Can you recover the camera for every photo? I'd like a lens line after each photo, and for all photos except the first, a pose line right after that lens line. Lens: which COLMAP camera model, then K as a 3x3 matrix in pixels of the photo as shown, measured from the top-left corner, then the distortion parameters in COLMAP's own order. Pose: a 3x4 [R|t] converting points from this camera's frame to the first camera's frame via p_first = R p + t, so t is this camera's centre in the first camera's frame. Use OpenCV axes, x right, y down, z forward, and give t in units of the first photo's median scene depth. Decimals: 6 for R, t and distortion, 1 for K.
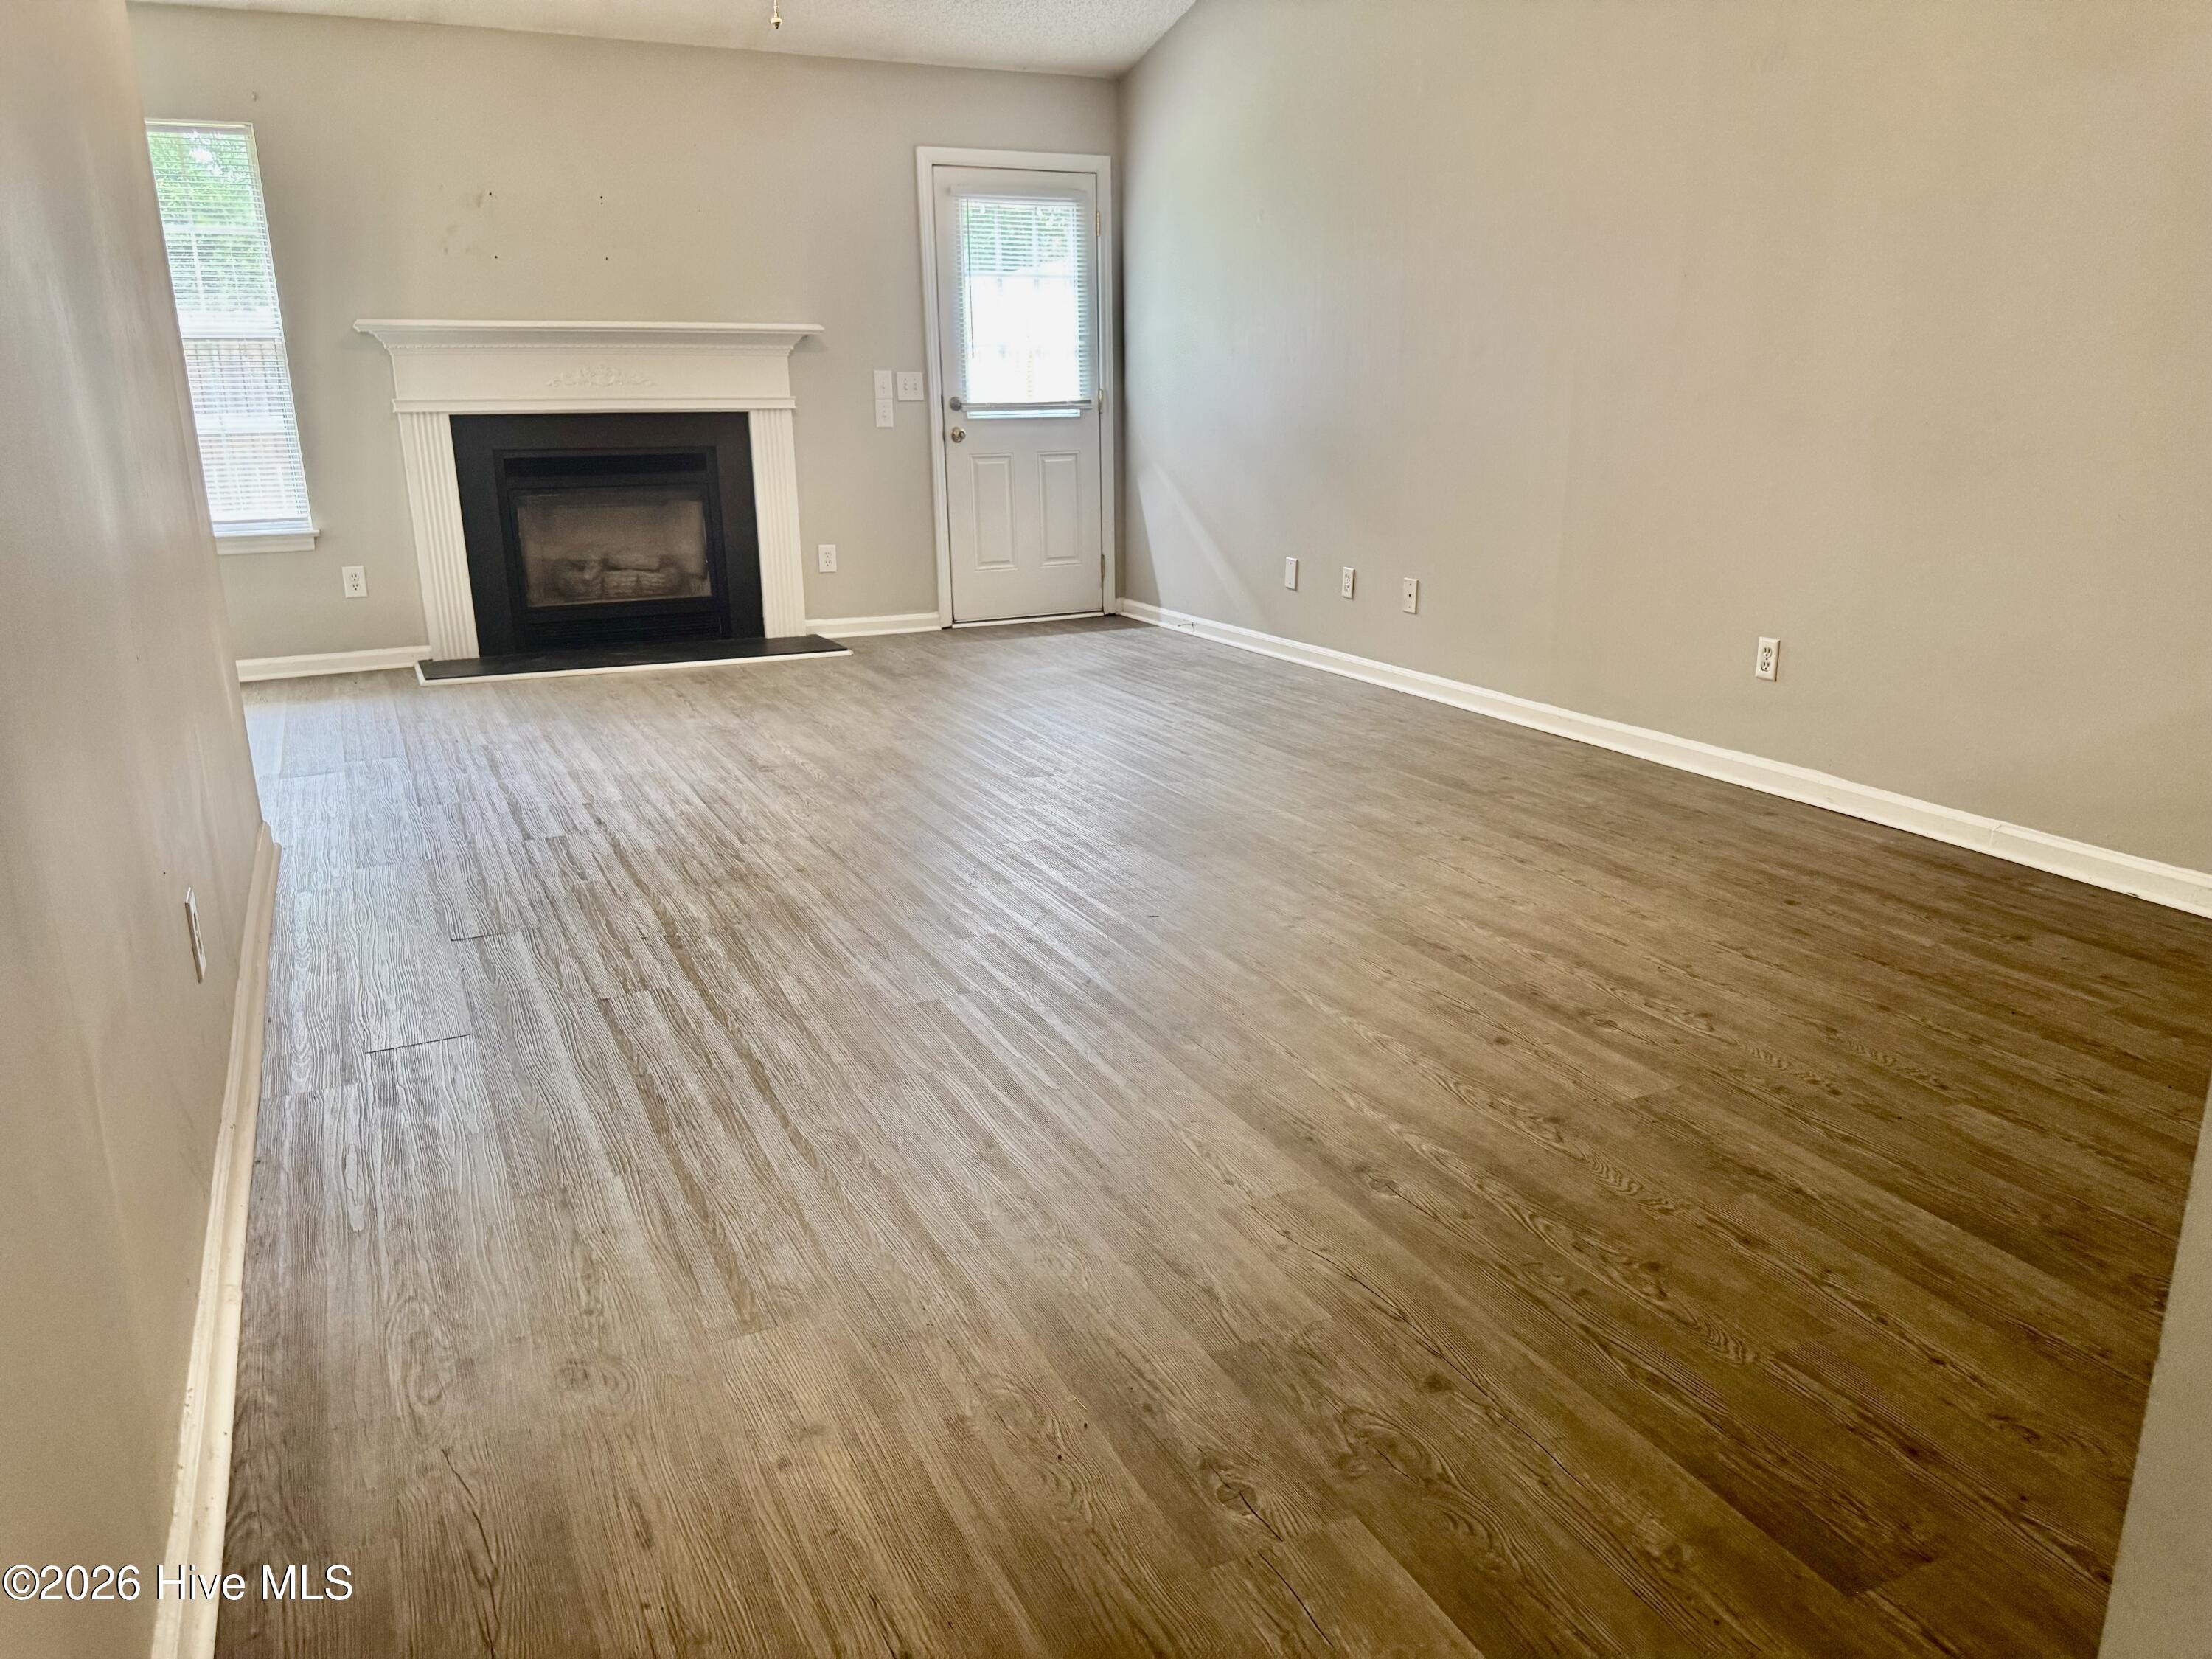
lens RADIAL K [[1577.6, 0, 1111.4], [0, 1577.6, 816.3], [0, 0, 1]] dist [0.184455, -0.466365]
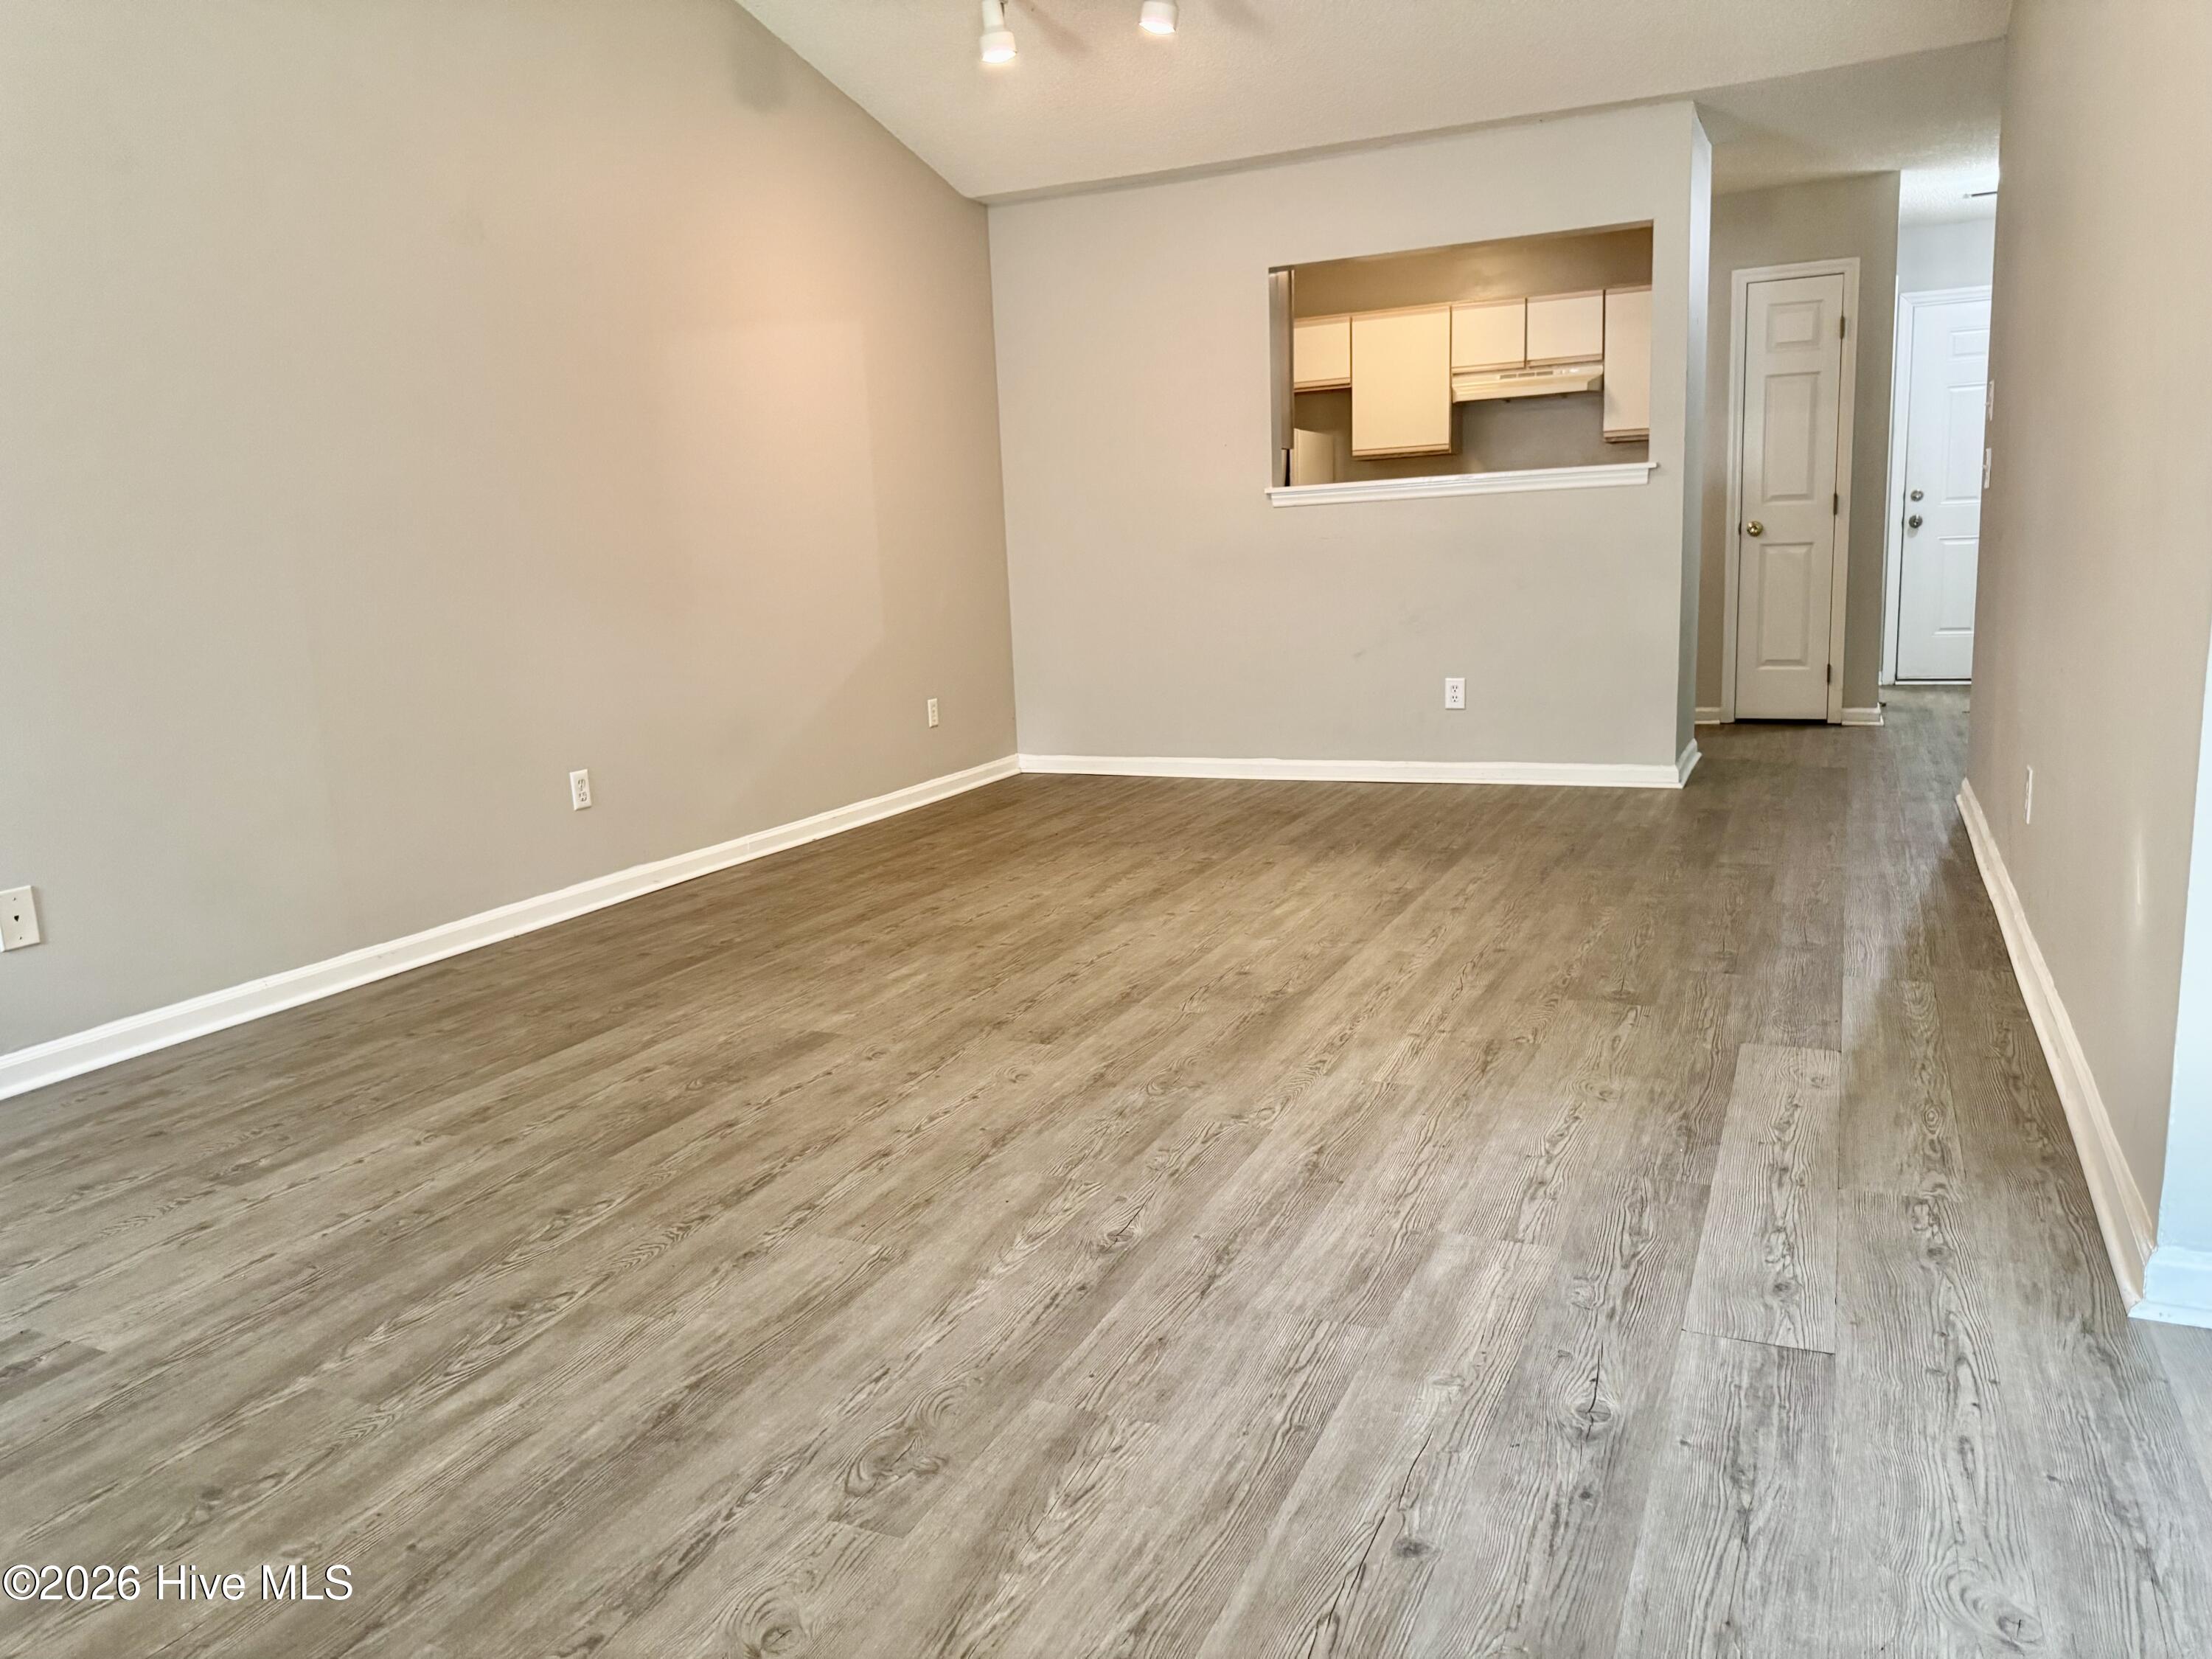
lens RADIAL K [[1560.5, 0, 1099.2], [0, 1560.5, 833.6], [0, 0, 1]] dist [0.084726, -0.118058]
pose [[-0.625090, -0.108959, 0.772911, -0.408706], [0.256677, 0.906446, 0.335371, -0.217751], [-0.737143, 0.408025, -0.538642, 0.855901]]
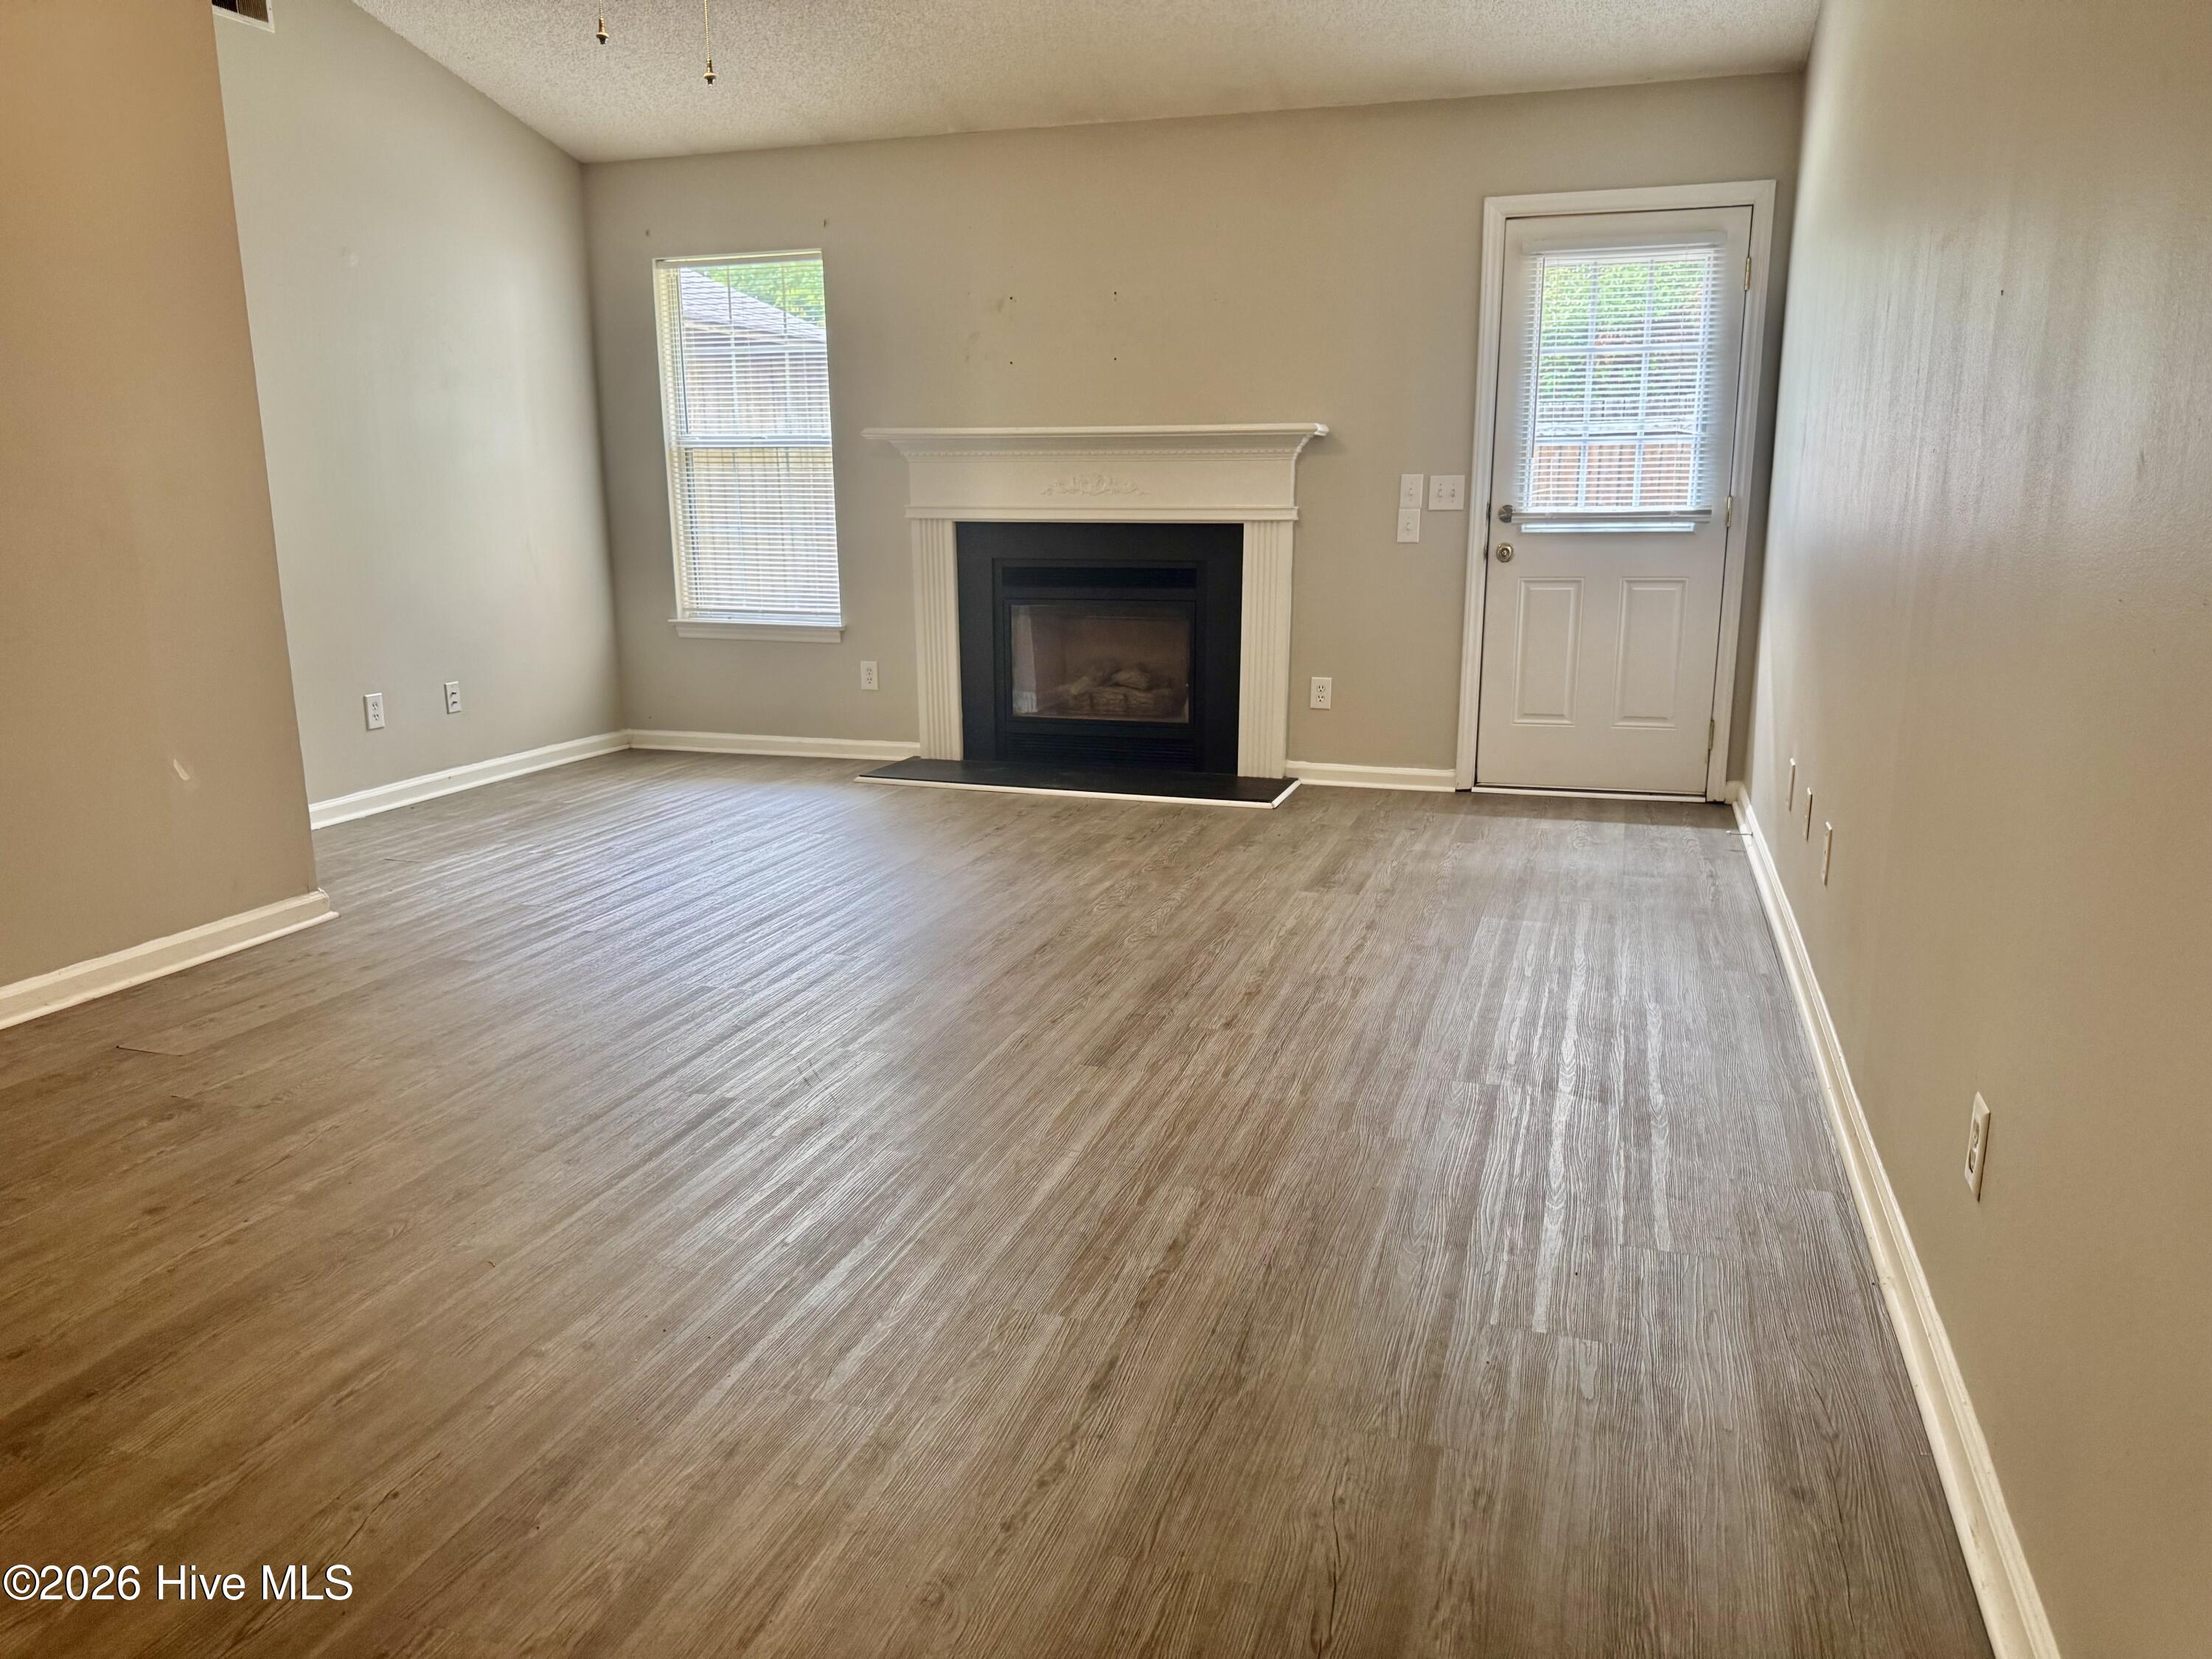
lens RADIAL K [[1560.5, 0, 1099.2], [0, 1560.5, 833.6], [0, 0, 1]] dist [0.084726, -0.118058]
pose [[0.711615, 0.156718, -0.684868, 0.335877], [-0.184138, 0.982331, 0.033456, -0.098318], [0.678010, 0.102303, 0.727899, 0.333678]]
